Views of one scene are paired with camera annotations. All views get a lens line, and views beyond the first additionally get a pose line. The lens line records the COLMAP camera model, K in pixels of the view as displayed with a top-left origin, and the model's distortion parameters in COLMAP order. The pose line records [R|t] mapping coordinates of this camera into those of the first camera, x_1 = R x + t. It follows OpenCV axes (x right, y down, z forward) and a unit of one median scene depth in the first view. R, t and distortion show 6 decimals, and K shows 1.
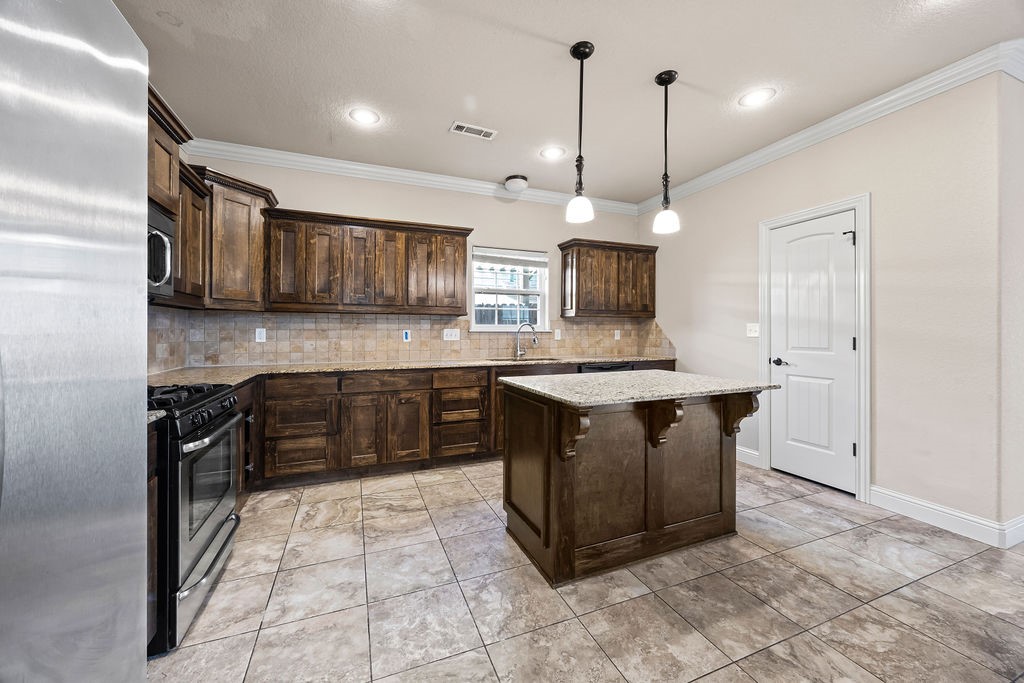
lens RADIAL K [[390.2, 0, 505.8], [0, 390.2, 330.2], [0, 0, 1]] dist [-0.003749, 0.000387]
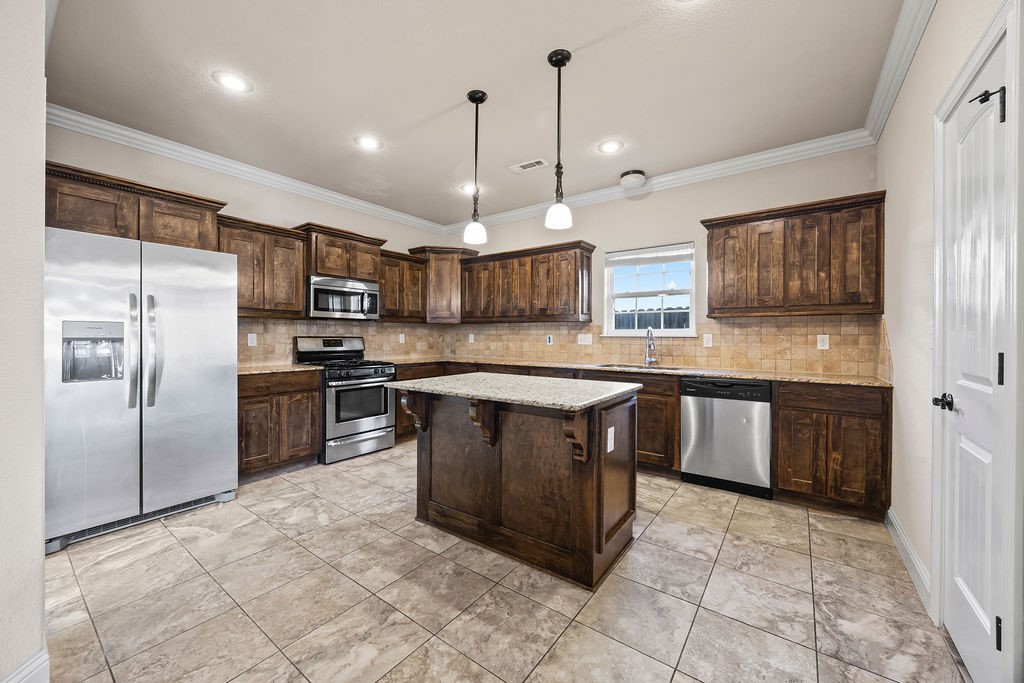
lens RADIAL K [[391.8, 0, 506.8], [0, 391.8, 336.8], [0, 0, 1]] dist [-0.001609, 0.000189]
pose [[0.518886, 0.003067, -0.854838, 0.835179], [0.000000, 0.999994, 0.003588, 0.000580], [0.854843, -0.001861, 0.518883, 0.308063]]
